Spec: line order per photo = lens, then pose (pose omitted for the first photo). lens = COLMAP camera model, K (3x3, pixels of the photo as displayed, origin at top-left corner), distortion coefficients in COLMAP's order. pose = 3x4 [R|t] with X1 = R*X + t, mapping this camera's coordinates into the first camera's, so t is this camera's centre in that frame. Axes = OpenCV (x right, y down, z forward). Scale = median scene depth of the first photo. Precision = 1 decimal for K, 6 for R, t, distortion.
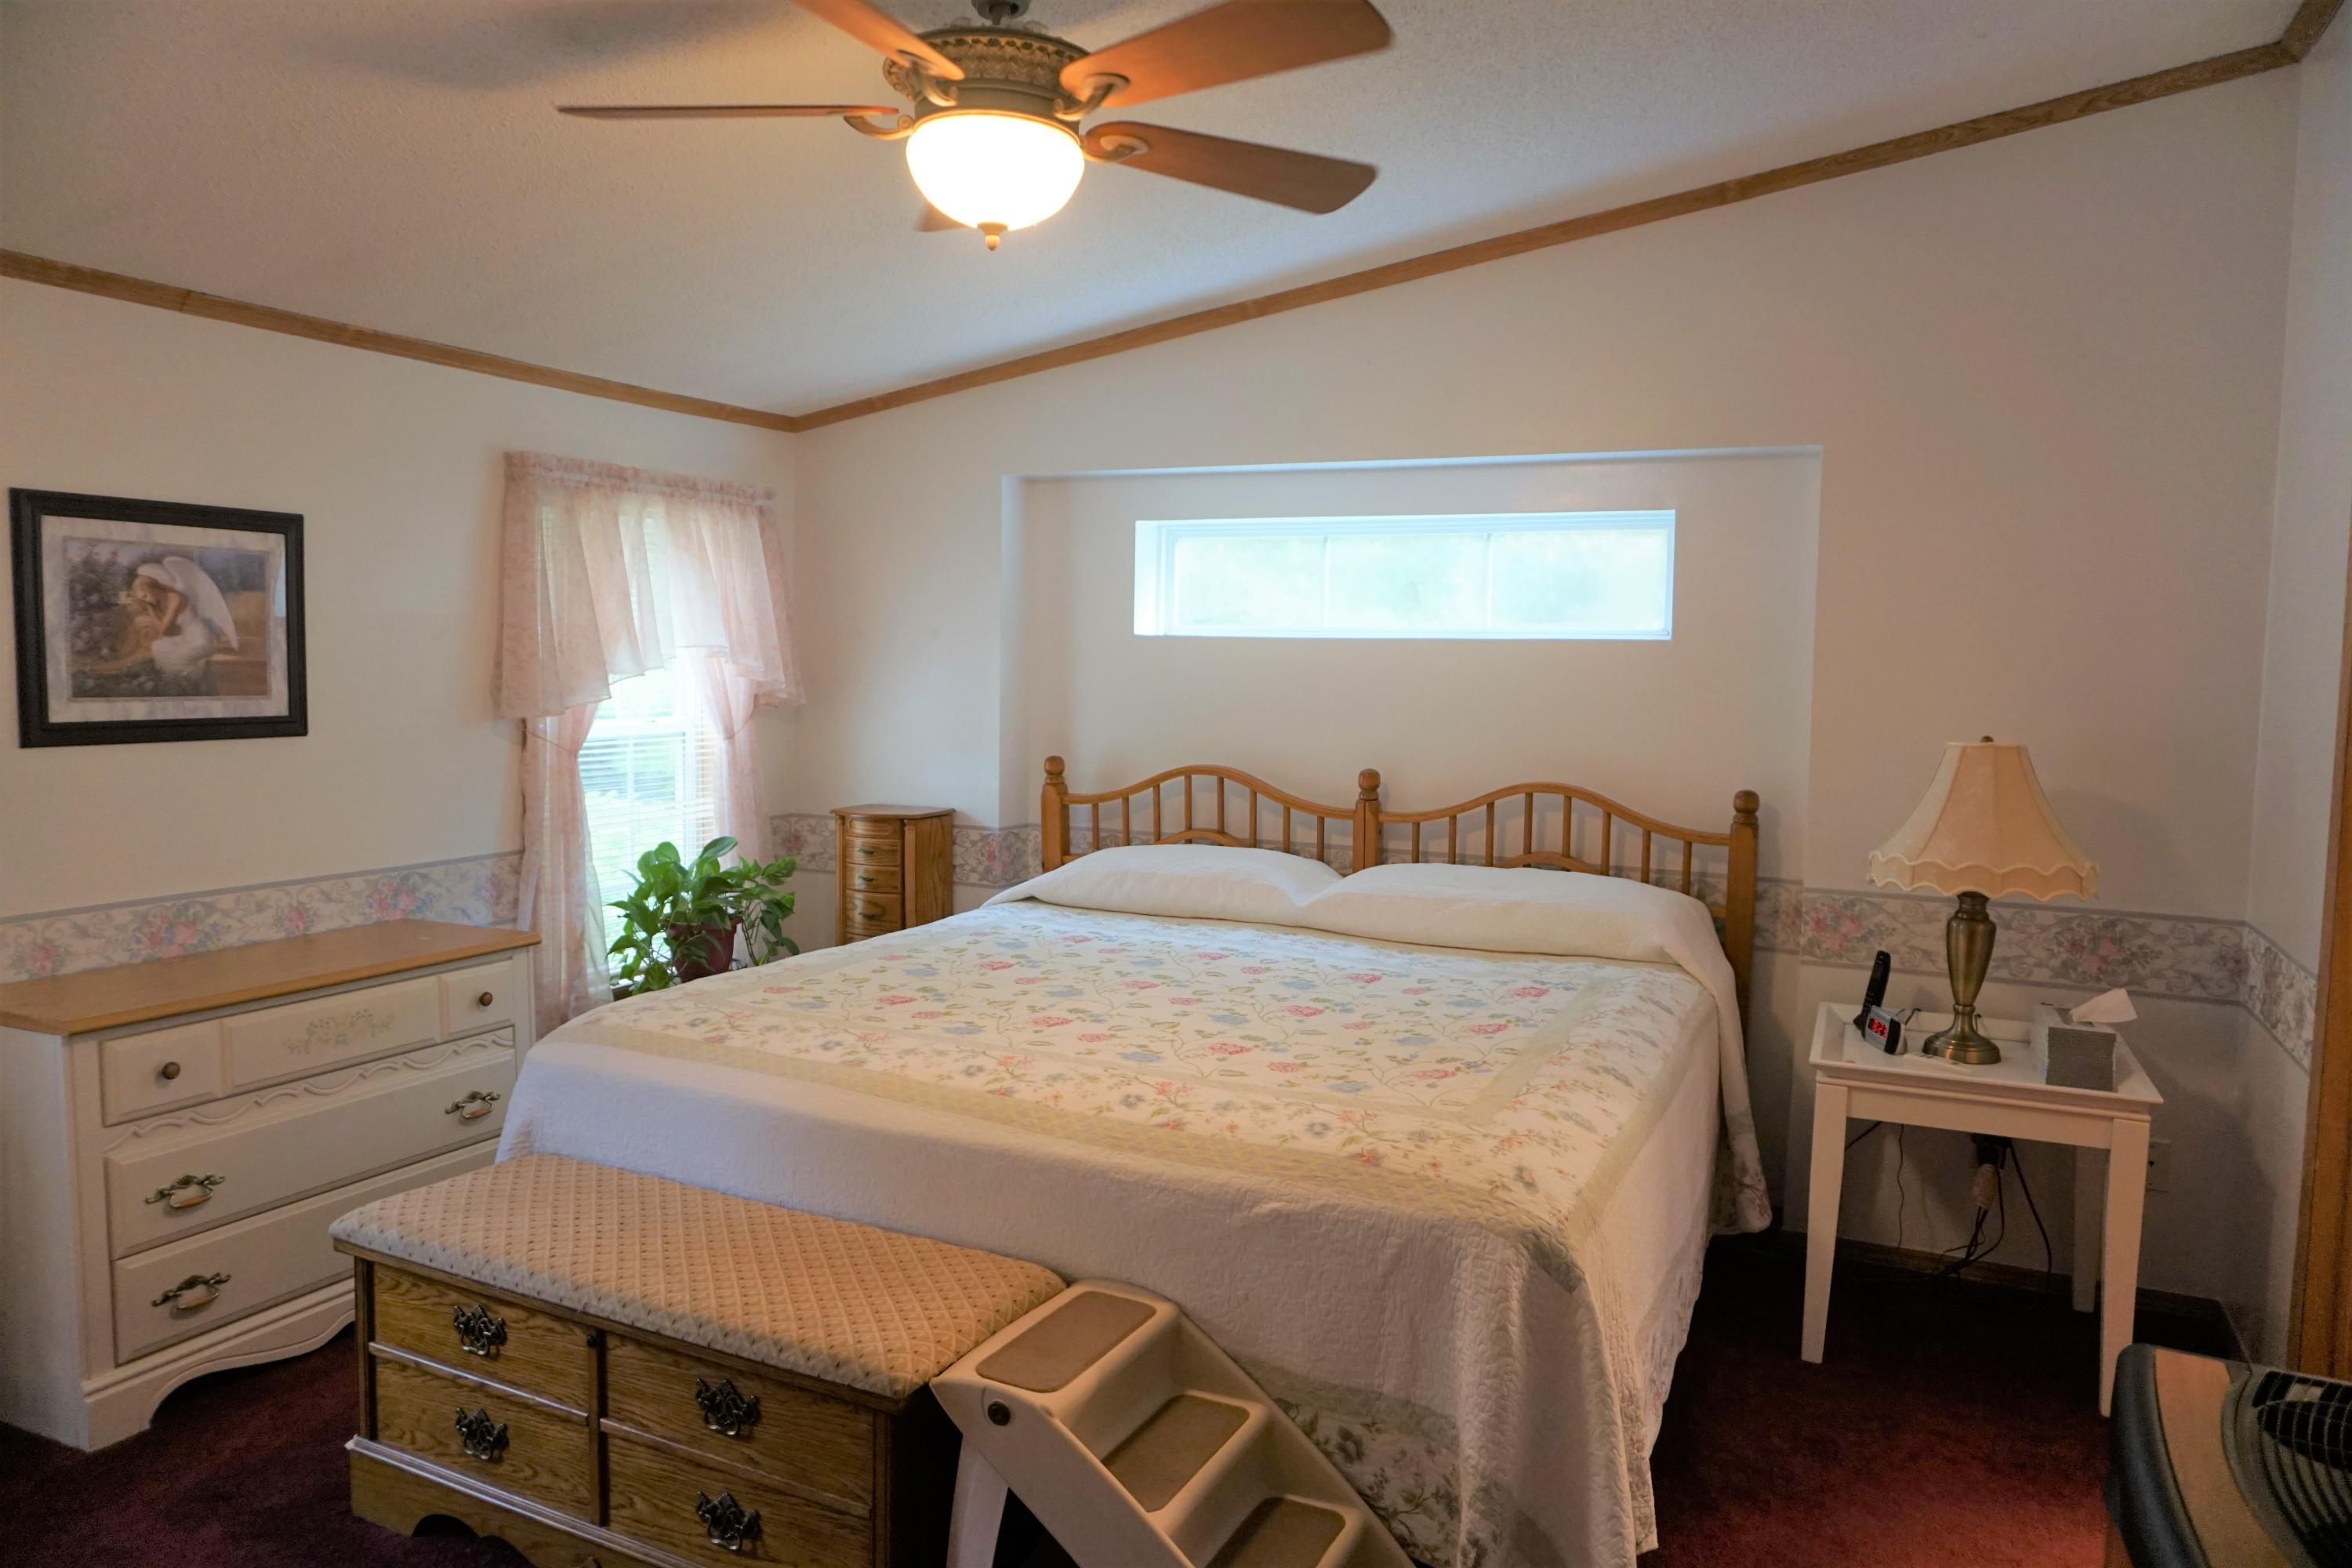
lens RADIAL K [[1553.4, 0, 1176.0], [0, 1553.4, 784.0], [0, 0, 1]] dist [-0.003212, 0.002328]
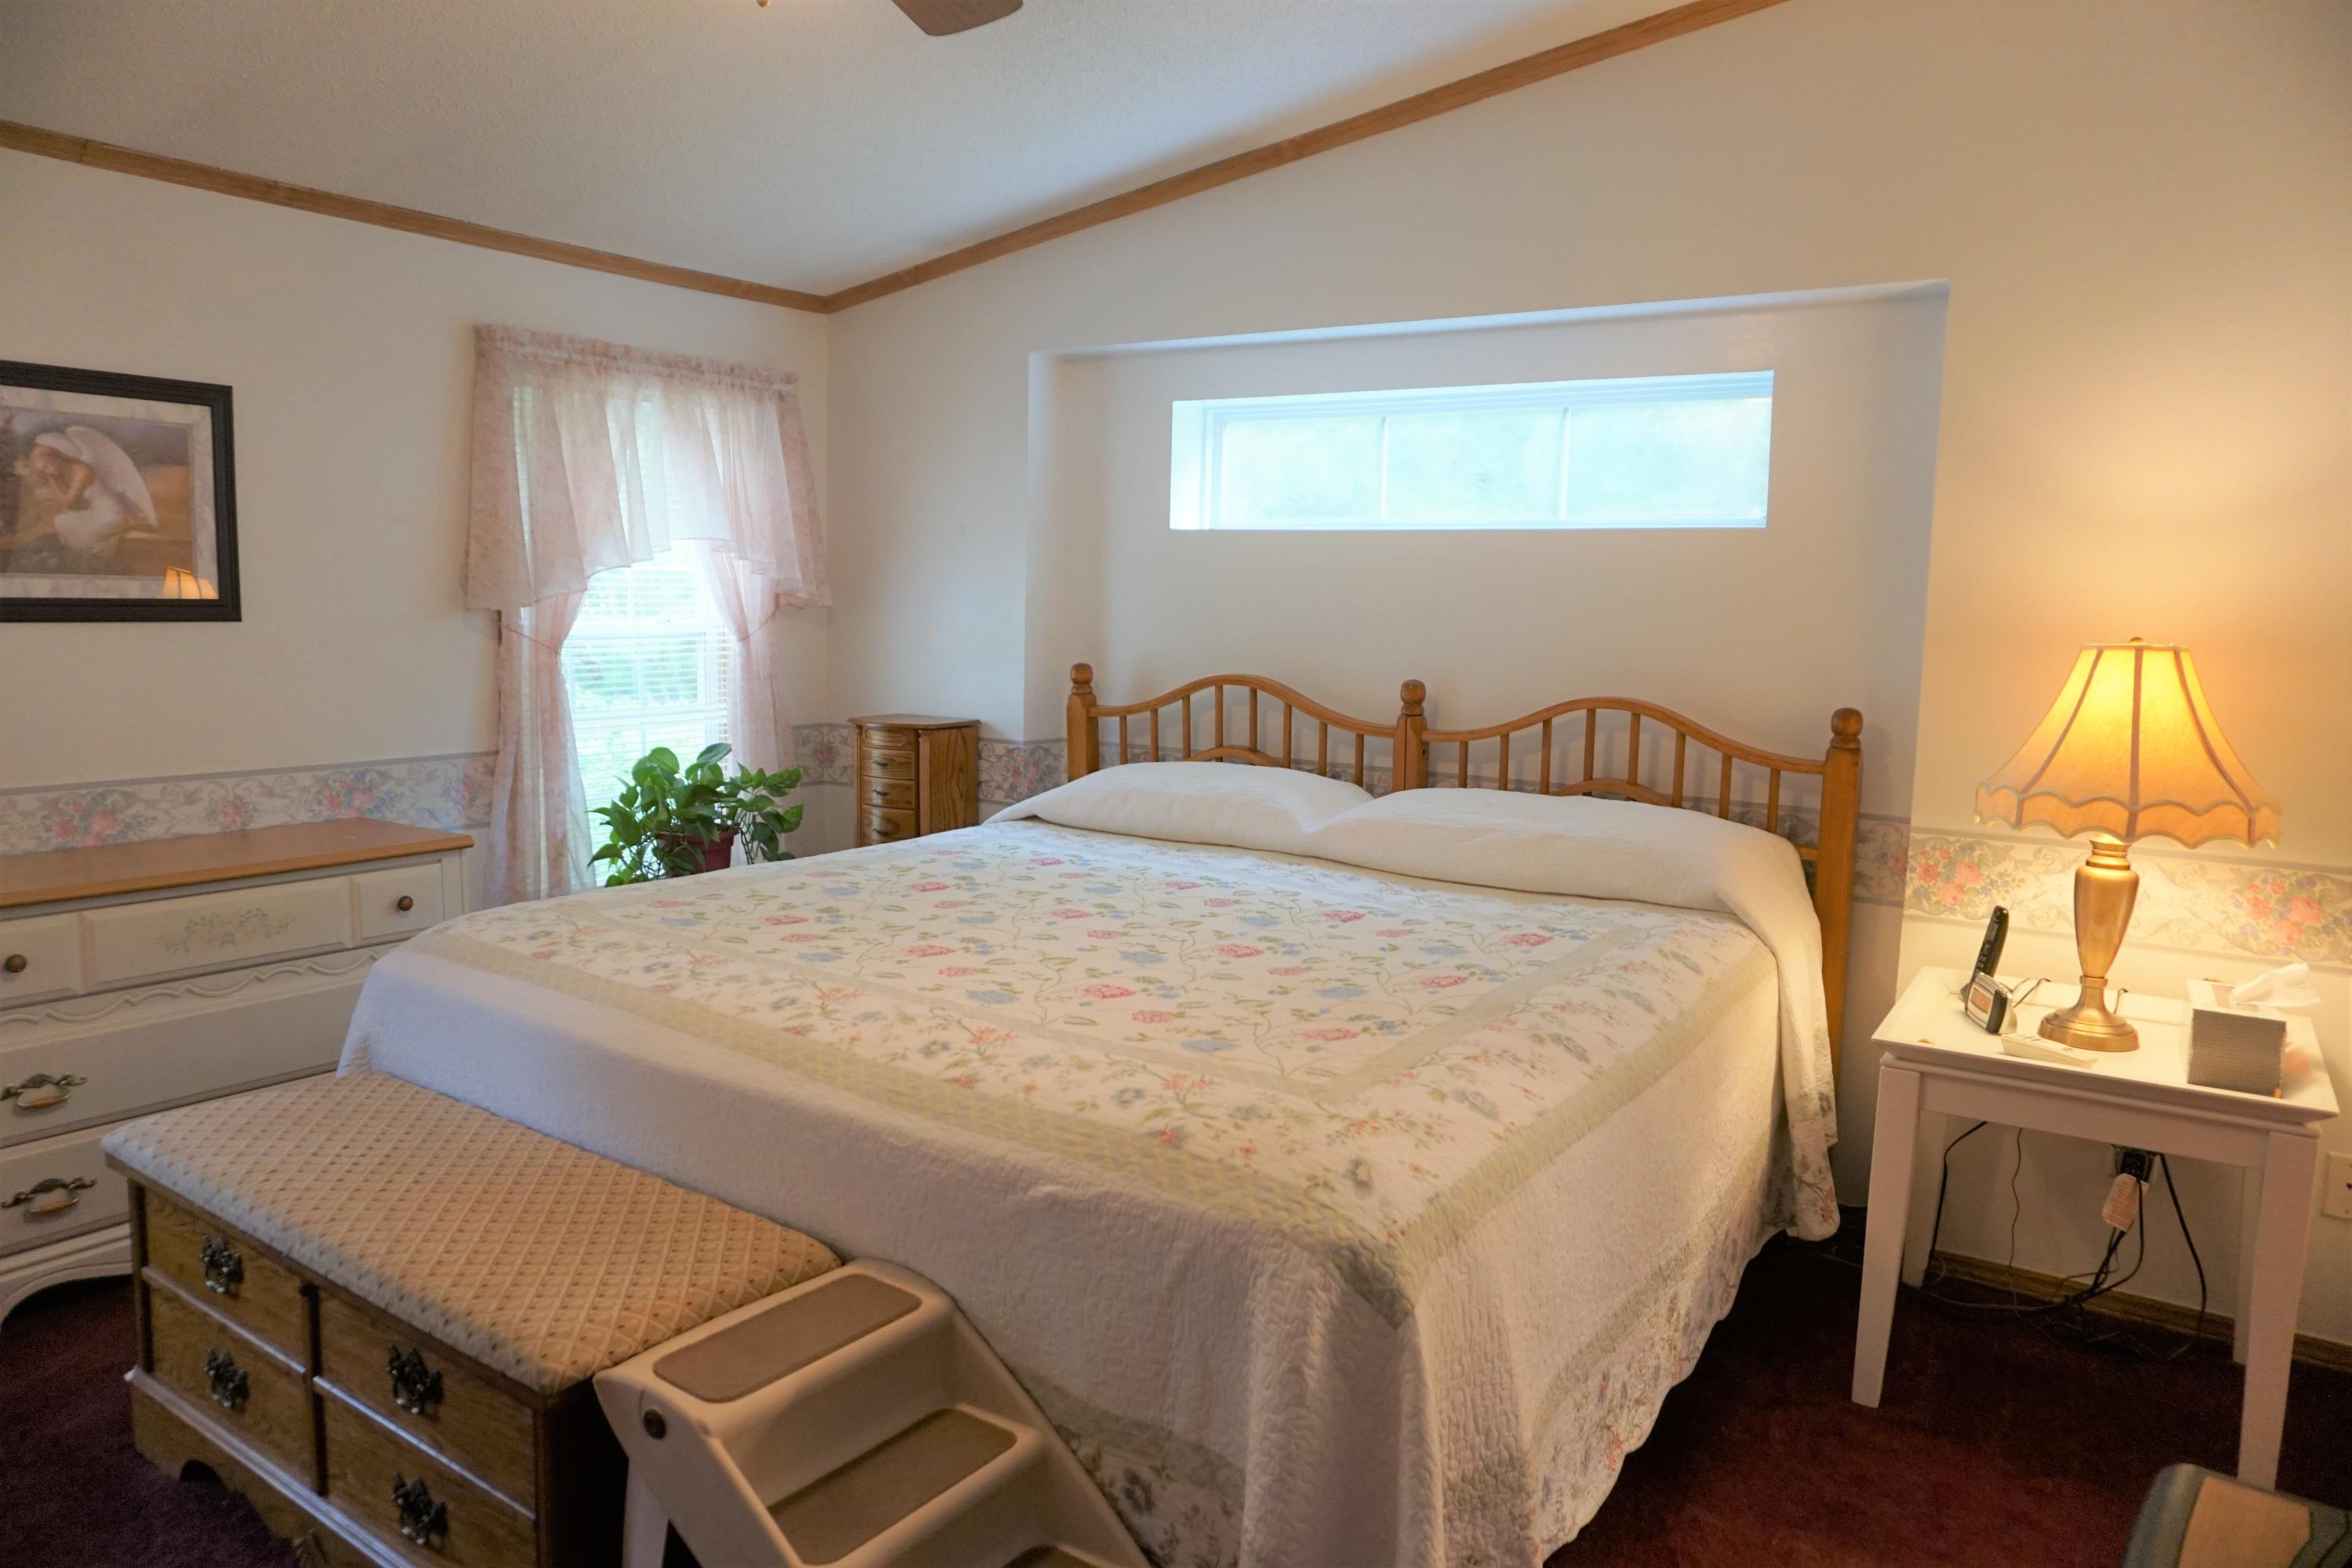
lens RADIAL K [[1556.5, 0, 1176.0], [0, 1556.5, 784.0], [0, 0, 1]] dist [-0.039835, 0.042743]
pose [[0.988905, 0.024788, -0.146463, 0.149743], [-0.018972, 0.998980, 0.040974, 0.019166], [0.147330, -0.037741, 0.988367, 0.145826]]
